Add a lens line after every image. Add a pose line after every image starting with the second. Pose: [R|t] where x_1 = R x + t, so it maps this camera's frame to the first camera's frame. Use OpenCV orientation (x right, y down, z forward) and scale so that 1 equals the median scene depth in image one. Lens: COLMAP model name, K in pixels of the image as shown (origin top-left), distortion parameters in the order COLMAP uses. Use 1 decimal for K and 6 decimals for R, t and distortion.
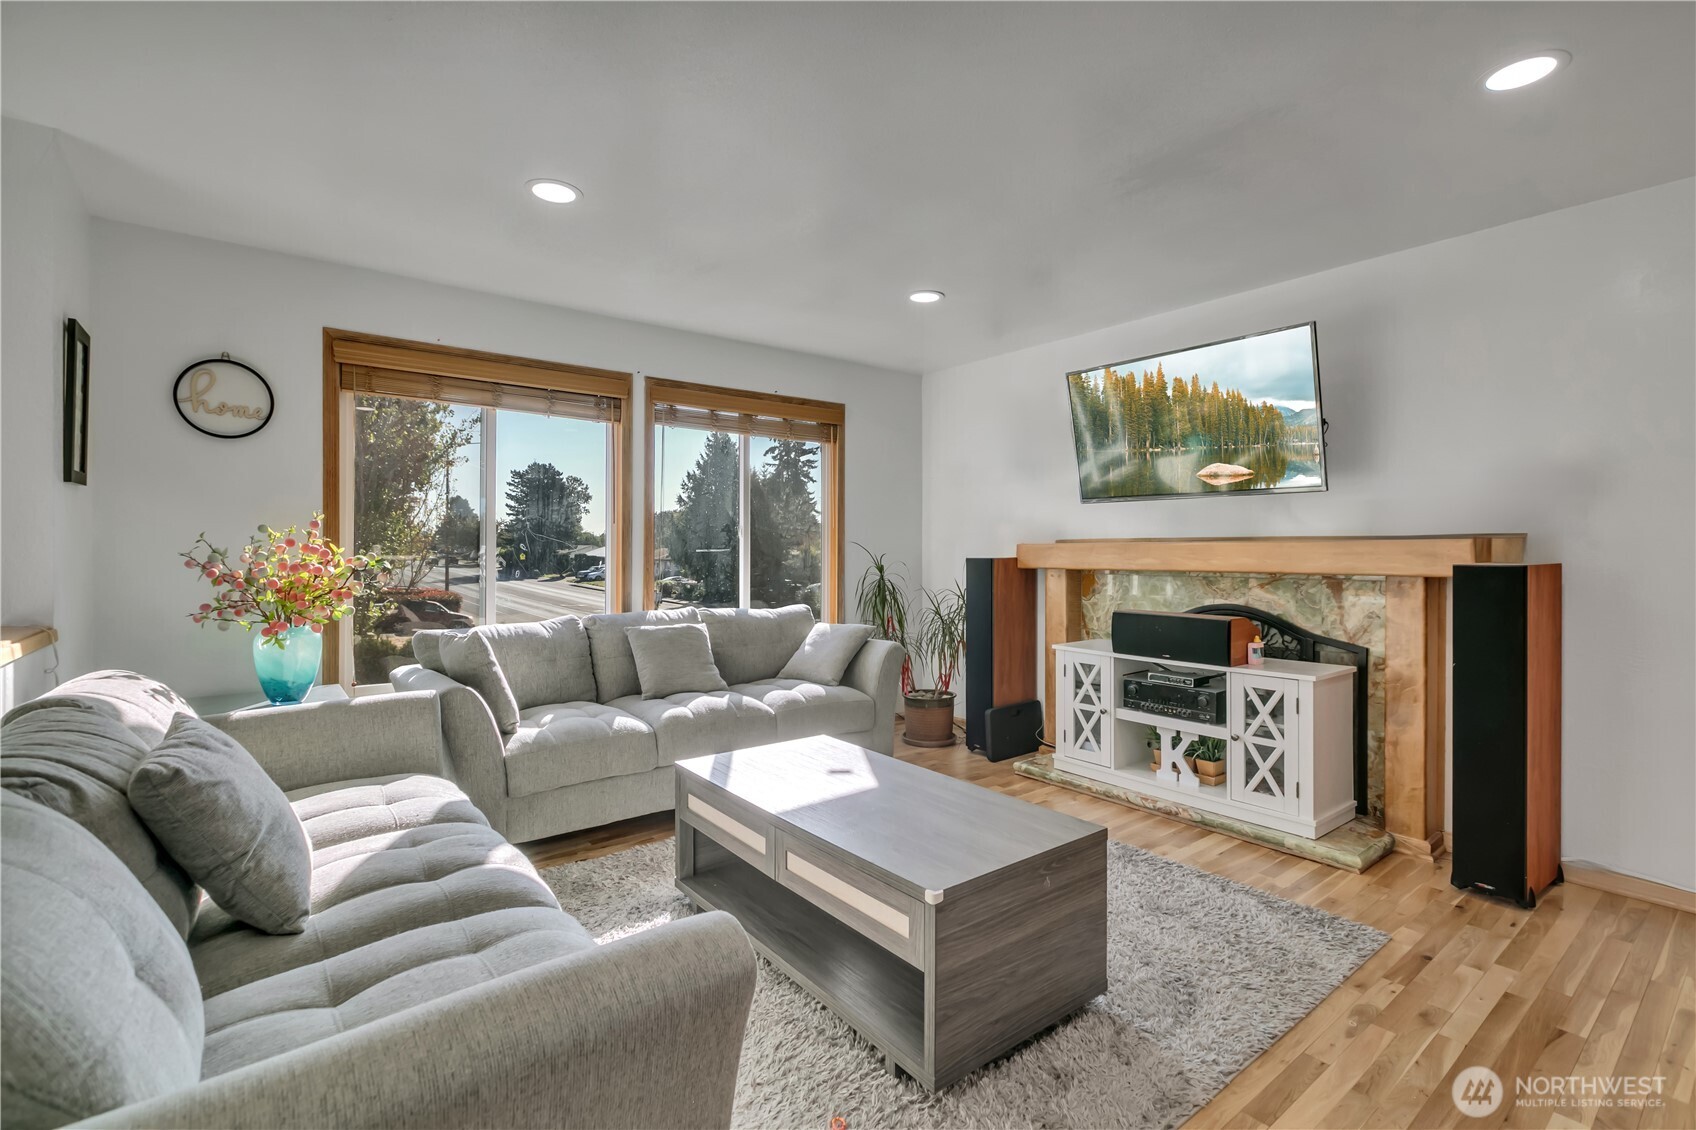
lens RADIAL K [[773.2, 0, 834.3], [0, 773.2, 554.0], [0, 0, 1]] dist [-0.004178, 0.000524]
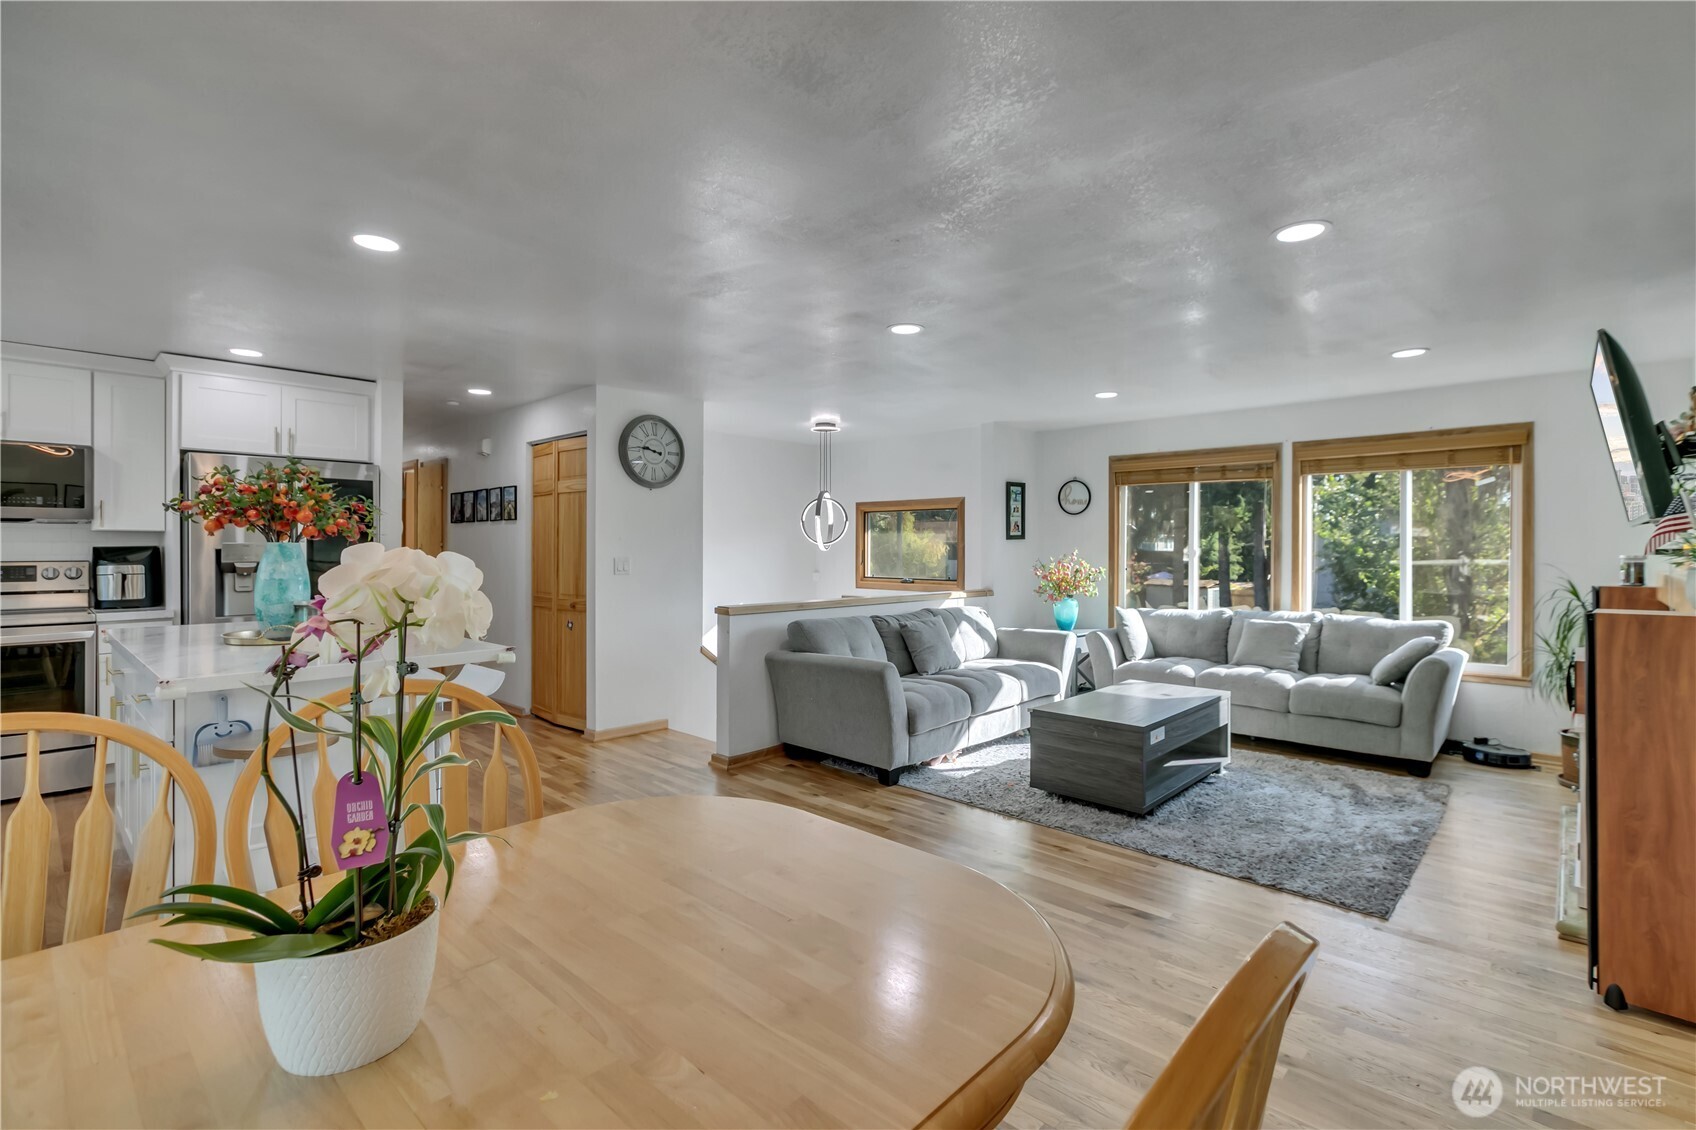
lens RADIAL K [[773.2, 0, 868.8], [0, 773.2, 548.5], [0, 0, 1]] dist [-0.004178, 0.000524]
pose [[0.166616, -0.002279, -0.986019, 1.219759], [-0.009809, 0.999944, -0.003969, -0.032529], [0.985973, 0.010333, 0.166584, 0.024840]]
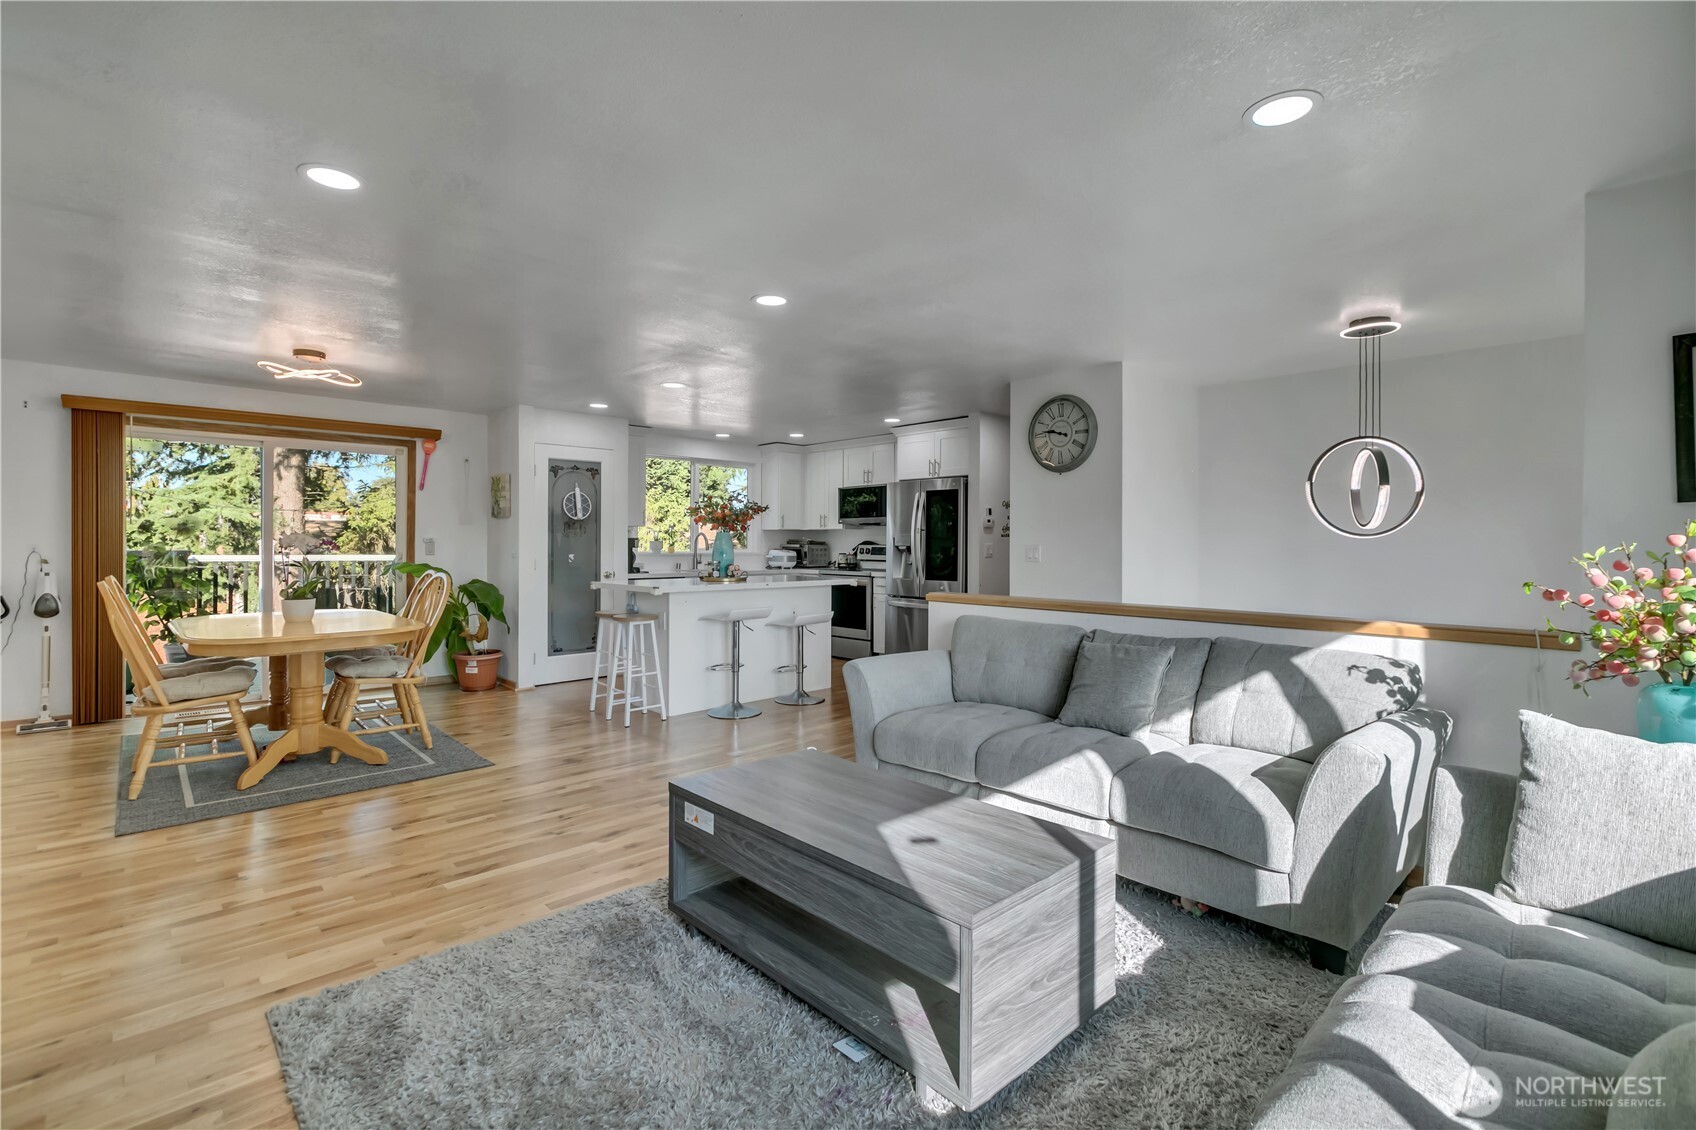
lens RADIAL K [[773.2, 0, 853.4], [0, 773.2, 558.4], [0, 0, 1]] dist [-0.004178, 0.000524]
pose [[-0.993280, -0.003075, -0.115696, 0.131341], [-0.006465, 0.999560, 0.028931, -0.031085], [0.115556, 0.029485, -0.992863, 1.342329]]
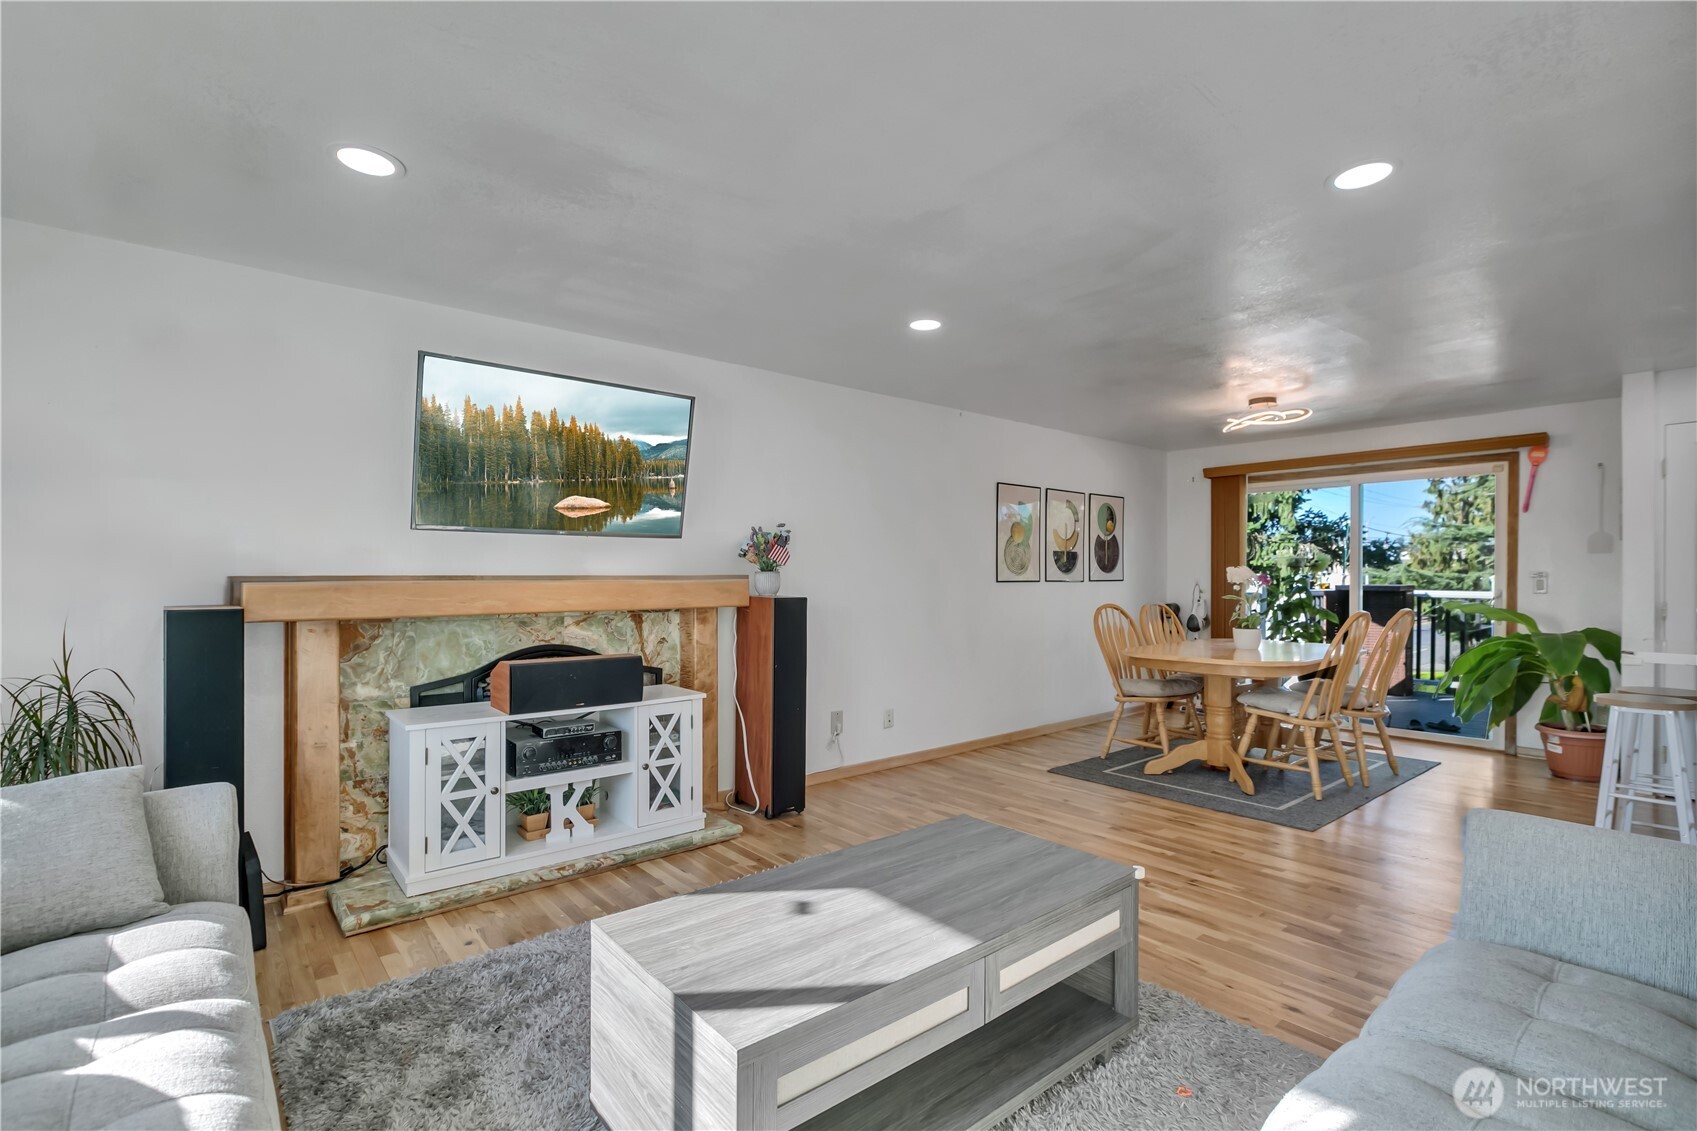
lens RADIAL K [[801.3, 0, 828.0], [0, 801.3, 579.7], [0, 0, 1]] dist [-0.001560, -0.000559]
pose [[-0.047600, -0.006265, 0.998847, -0.555120], [0.006317, 0.999958, 0.006573, -0.022822], [-0.998847, 0.006622, -0.047558, 0.754168]]
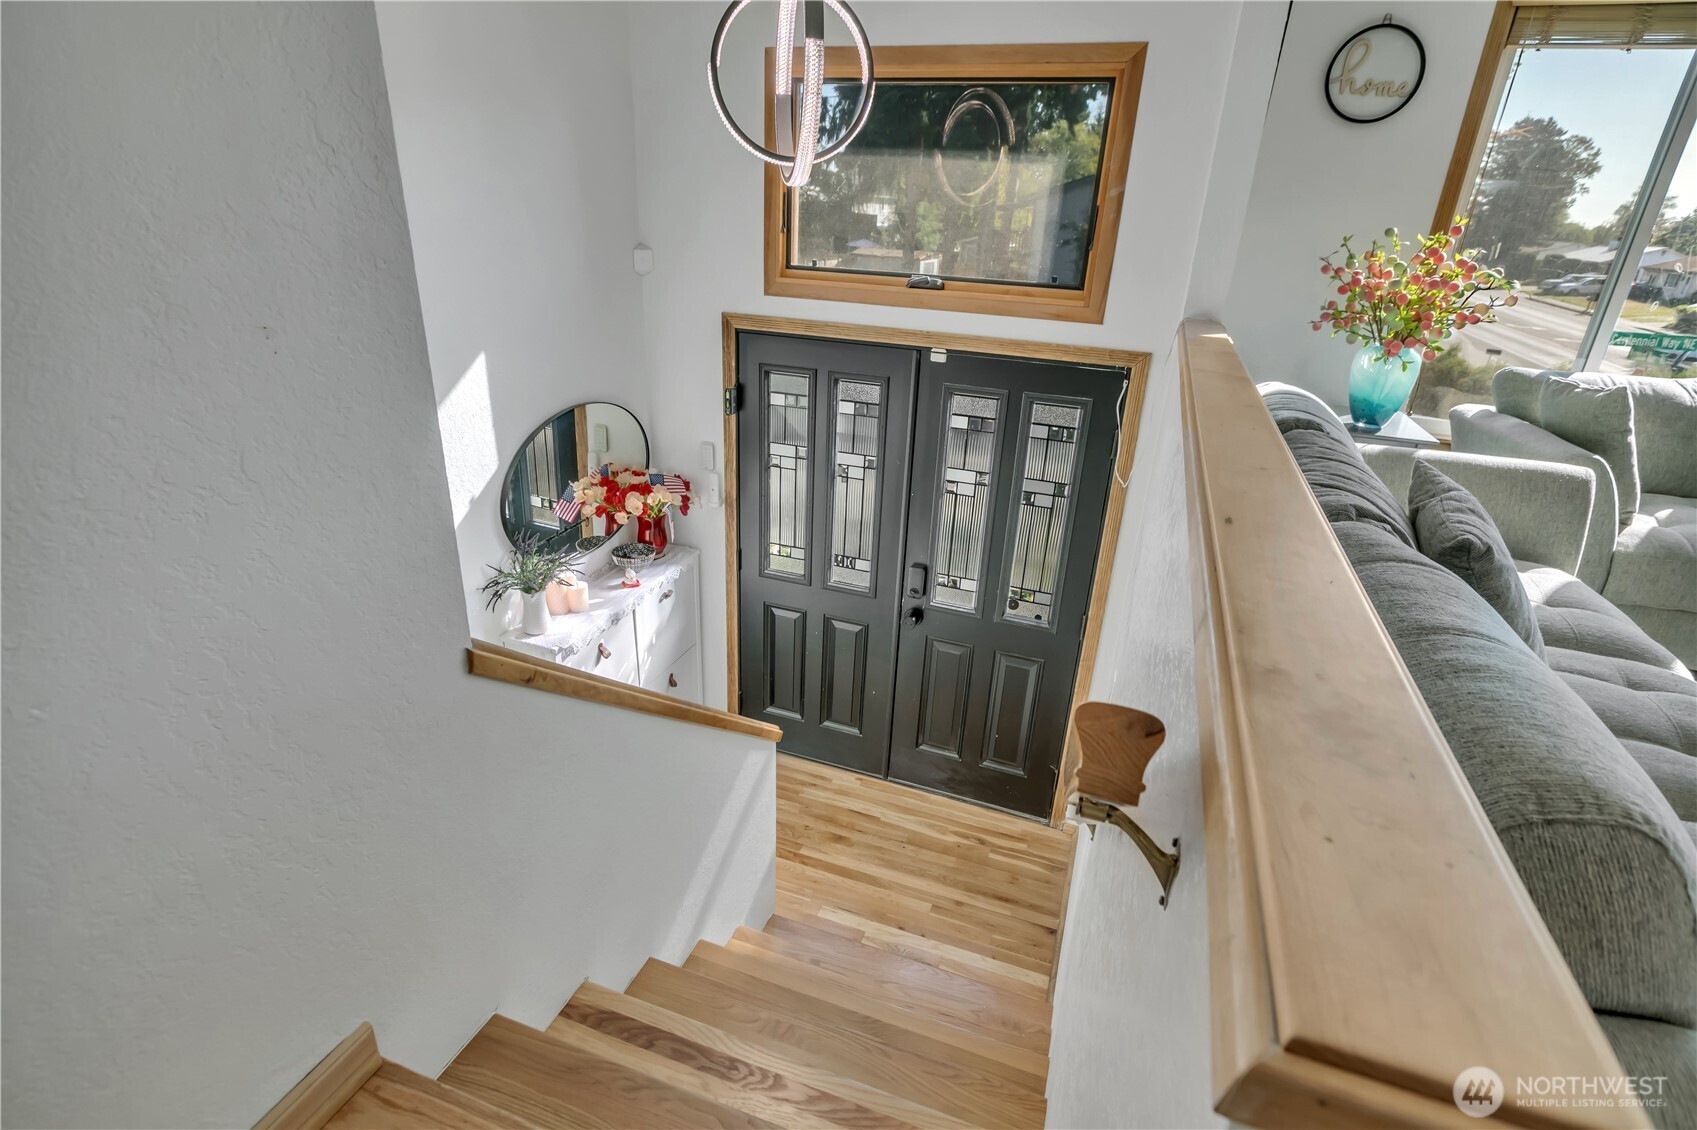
lens RADIAL K [[801.3, 0, 854.2], [0, 801.3, 559.7], [0, 0, 1]] dist [-0.001560, -0.000559]
pose [[0.545234, 0.359417, -0.757324, -0.185471], [-0.052678, 0.916326, 0.396952, -0.017296], [0.836627, -0.176537, 0.518545, -0.091300]]
